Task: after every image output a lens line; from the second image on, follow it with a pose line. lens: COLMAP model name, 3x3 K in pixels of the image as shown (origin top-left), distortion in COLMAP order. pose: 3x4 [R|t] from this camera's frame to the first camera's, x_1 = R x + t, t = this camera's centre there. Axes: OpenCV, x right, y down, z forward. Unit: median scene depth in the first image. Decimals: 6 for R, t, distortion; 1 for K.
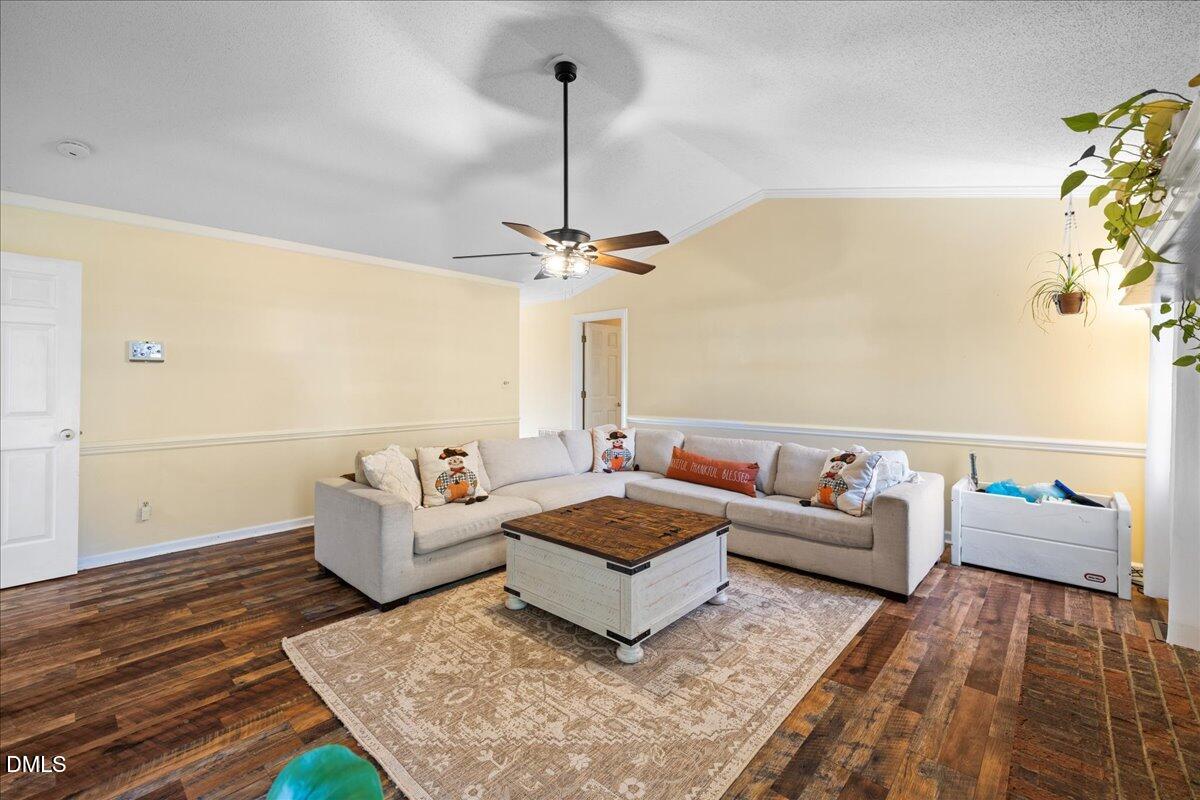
lens RADIAL K [[505.7, 0, 595.2], [0, 505.7, 388.5], [0, 0, 1]] dist [0.004893, -0.000614]
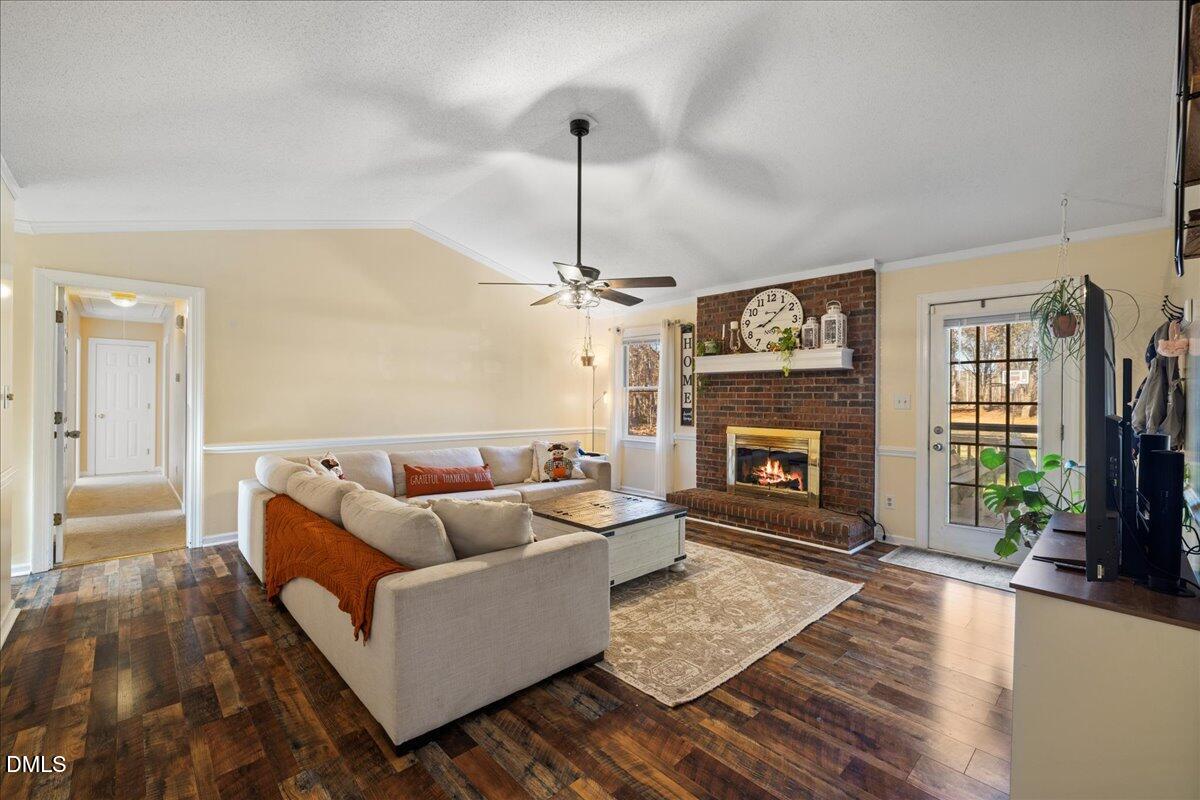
lens RADIAL K [[505.7, 0, 594.9], [0, 505.7, 401.1], [0, 0, 1]] dist [0.004893, -0.000614]
pose [[0.071555, -0.002366, 0.997434, -1.719108], [0.004122, 0.999989, 0.002076, -0.011861], [-0.997428, 0.003963, 0.071564, 1.260017]]
